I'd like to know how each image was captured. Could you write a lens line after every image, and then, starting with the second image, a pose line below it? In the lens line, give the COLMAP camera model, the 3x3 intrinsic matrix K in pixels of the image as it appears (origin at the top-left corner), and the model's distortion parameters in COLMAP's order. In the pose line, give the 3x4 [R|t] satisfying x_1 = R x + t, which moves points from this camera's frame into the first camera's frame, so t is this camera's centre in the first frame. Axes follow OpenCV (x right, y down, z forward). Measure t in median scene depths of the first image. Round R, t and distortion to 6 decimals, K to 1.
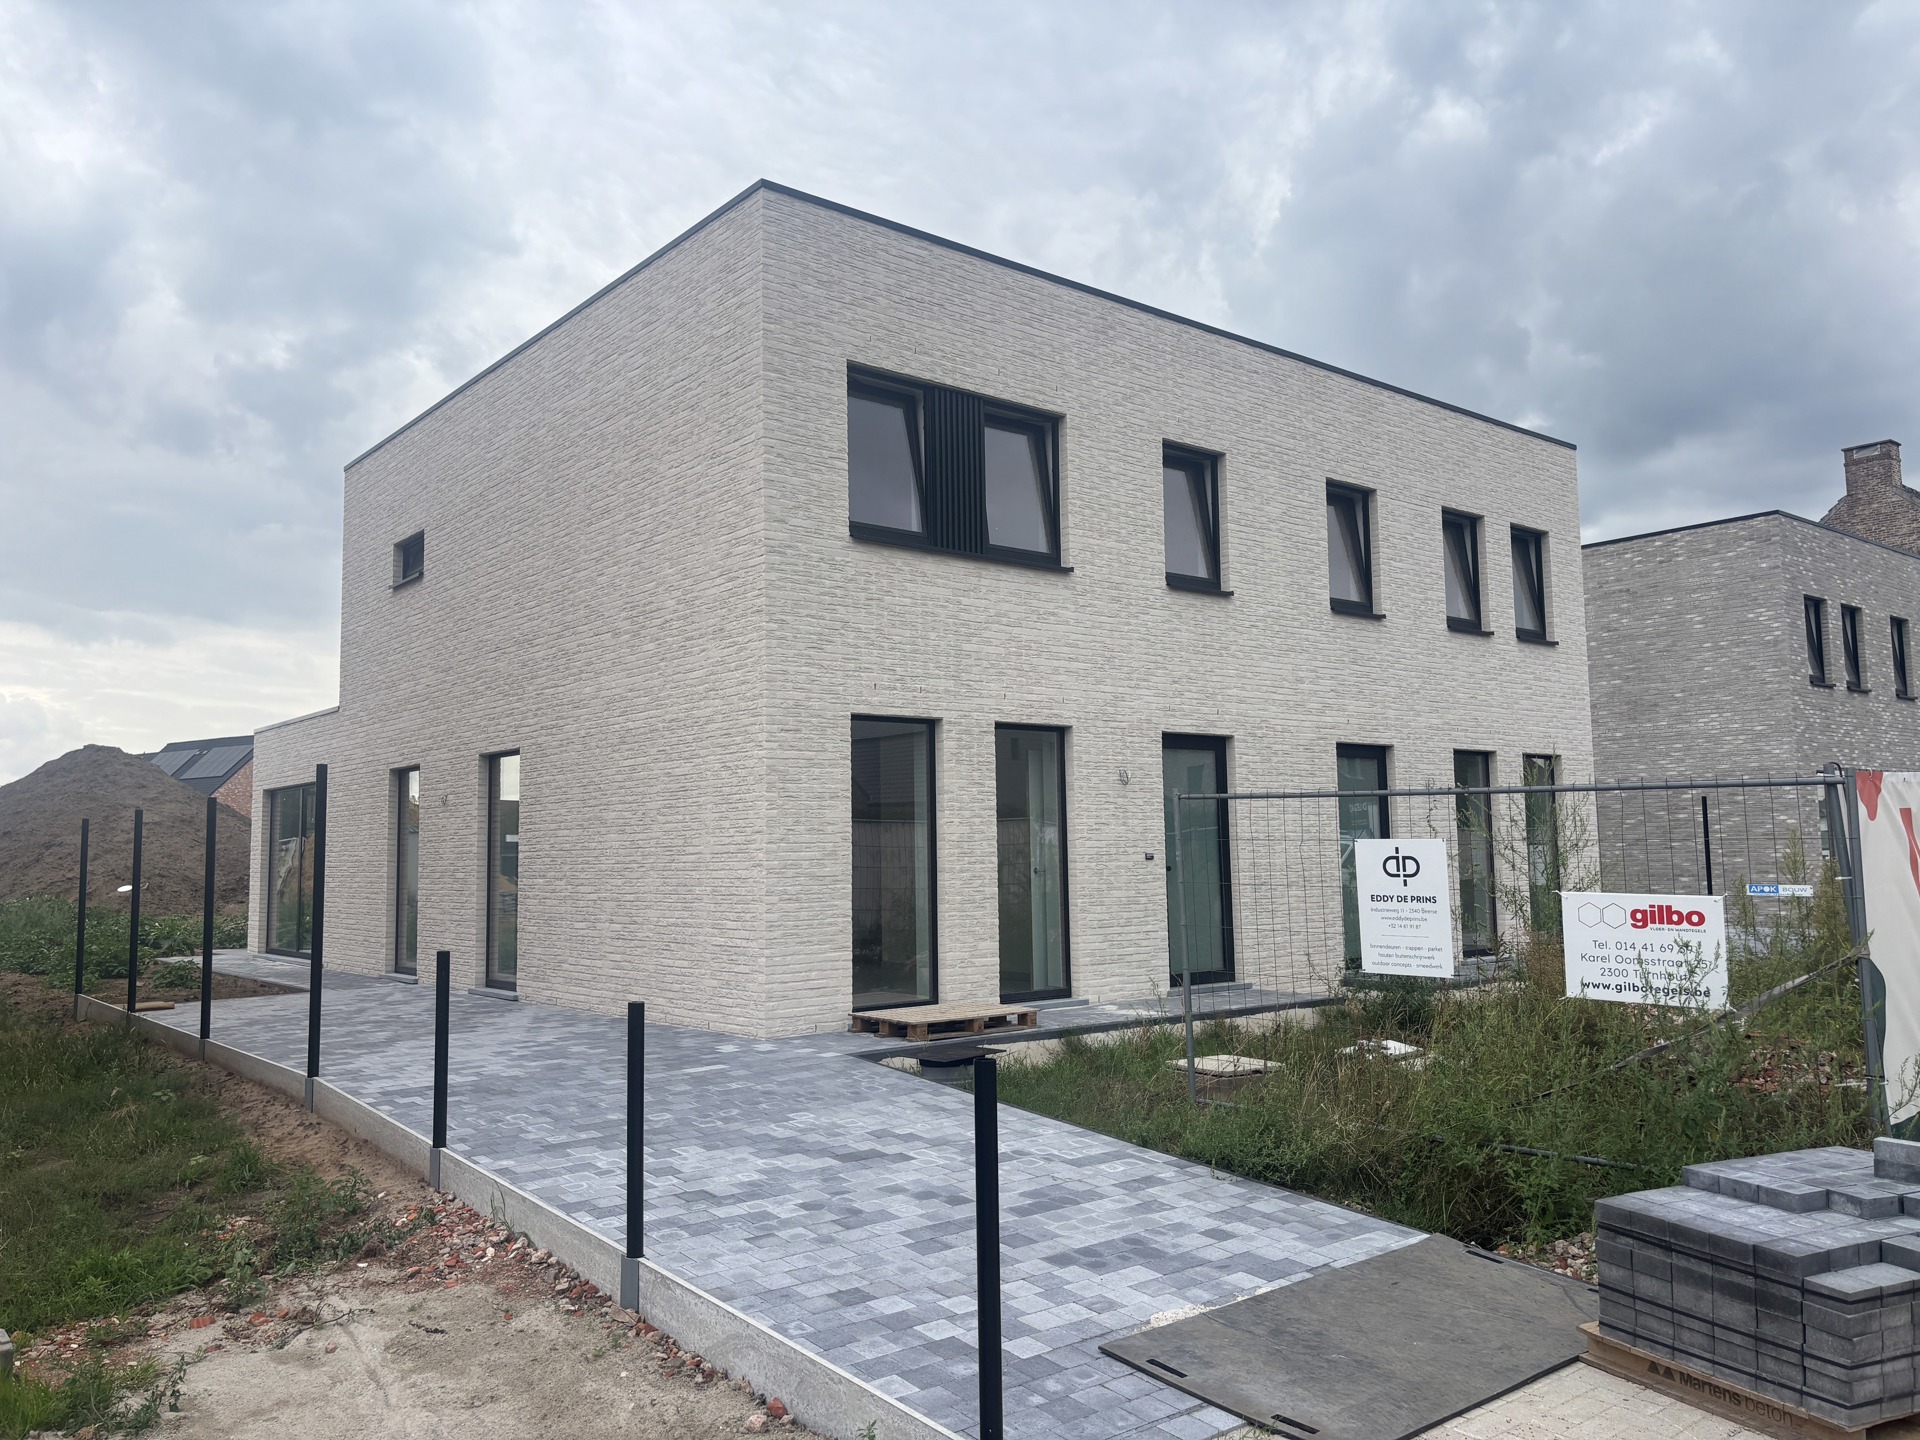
lens RADIAL K [[1454.1, 0, 952.3], [0, 1454.1, 727.7], [0, 0, 1]] dist [0.058644, -0.042690]
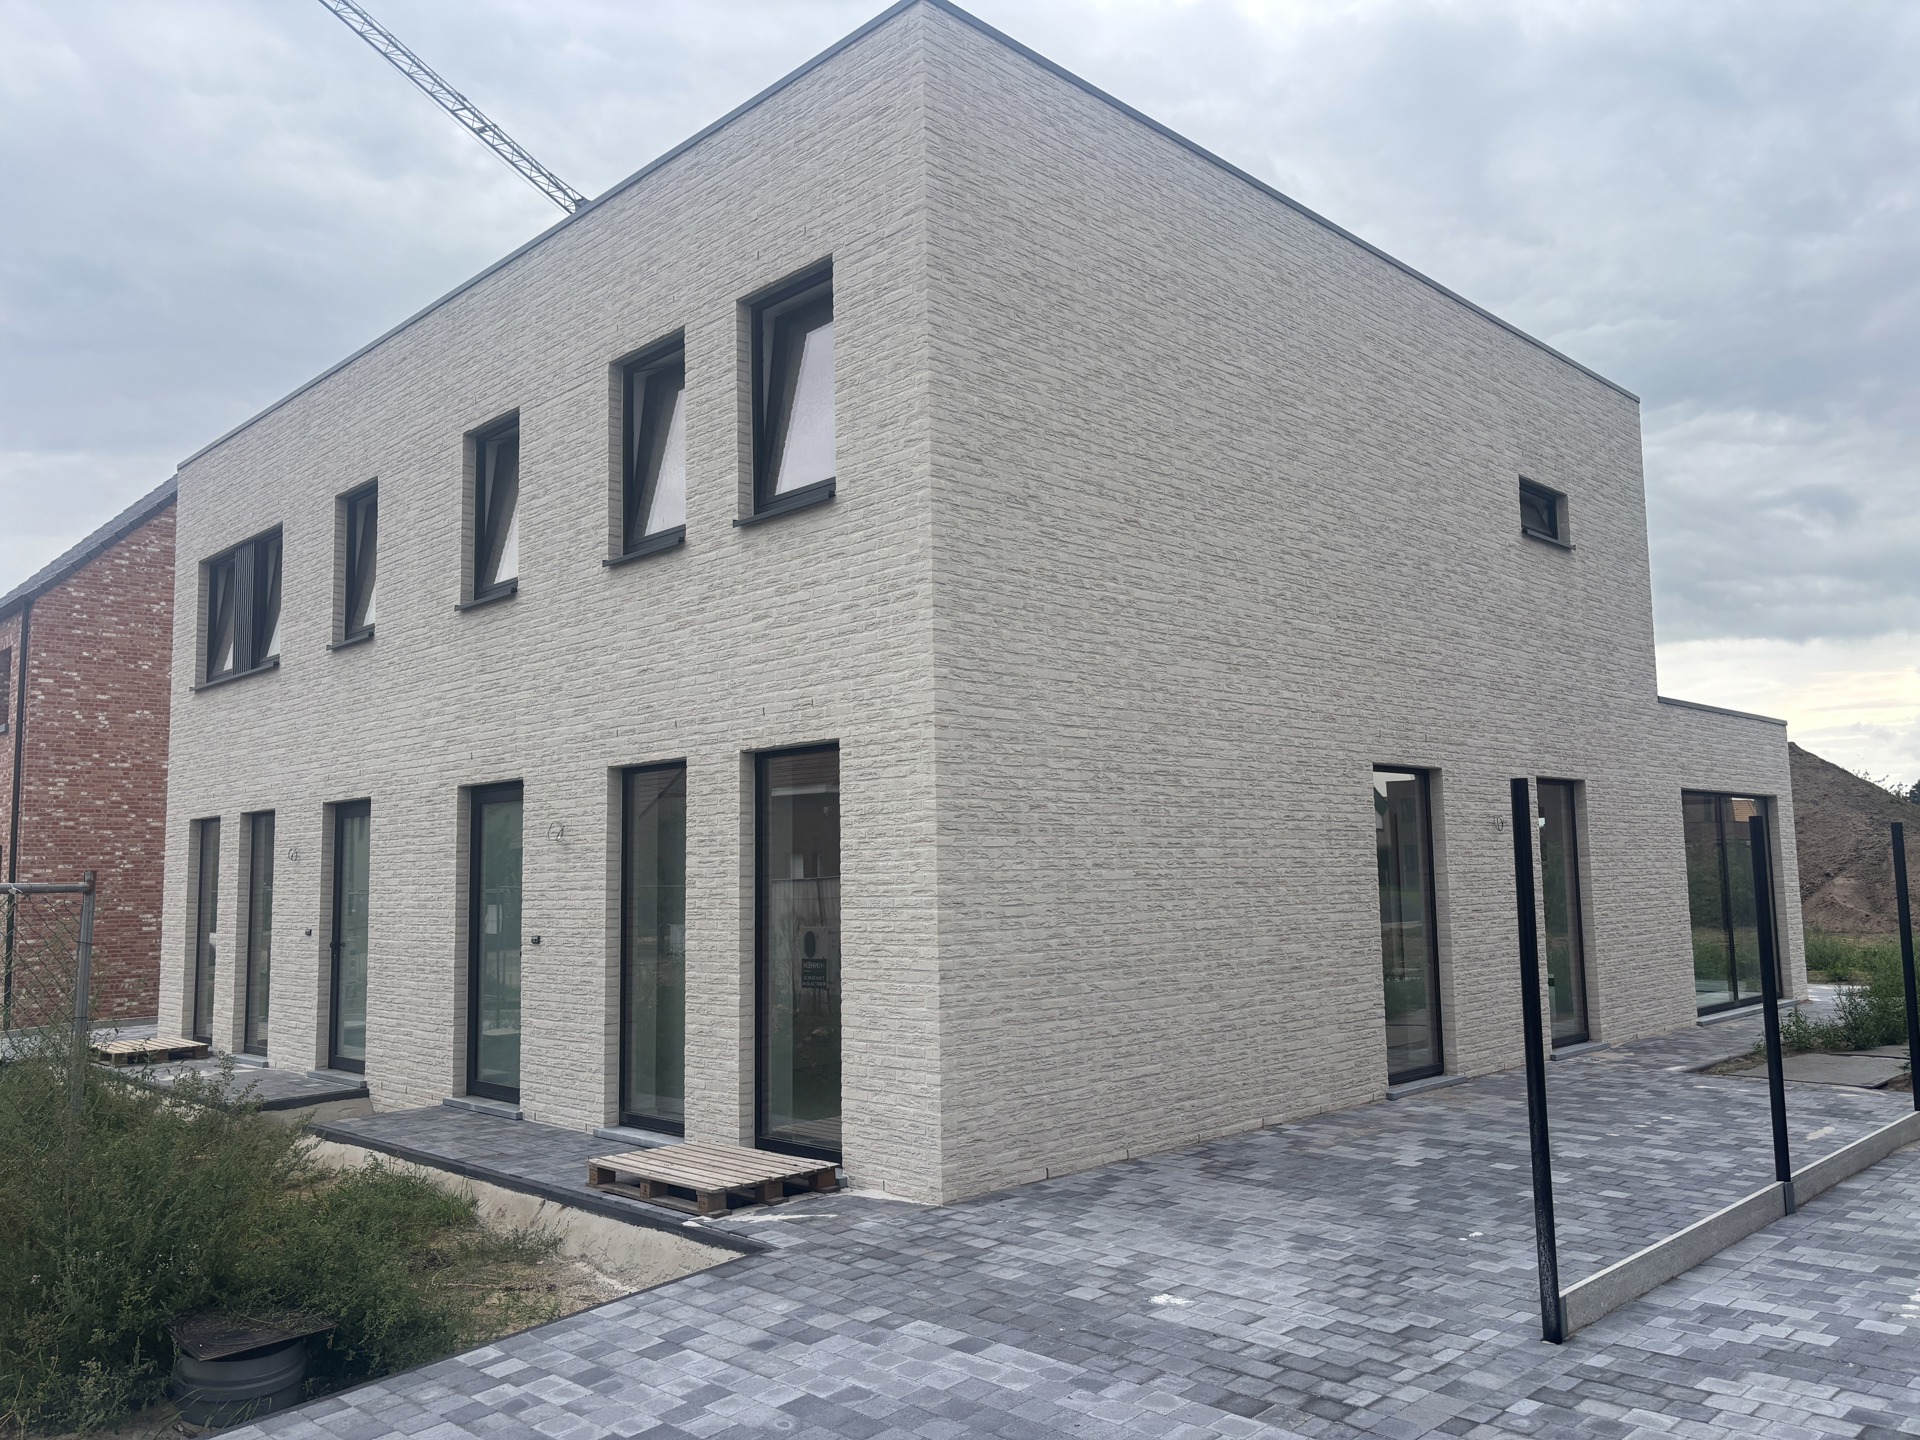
lens RADIAL K [[1454.1, 0, 967.9], [0, 1454.1, 714.2], [0, 0, 1]] dist [0.058644, -0.042690]
pose [[0.096887, -0.084288, -0.991720, 0.982310], [0.114334, 0.990754, -0.073036, 0.054886], [0.988707, -0.106311, 0.105628, 1.124824]]
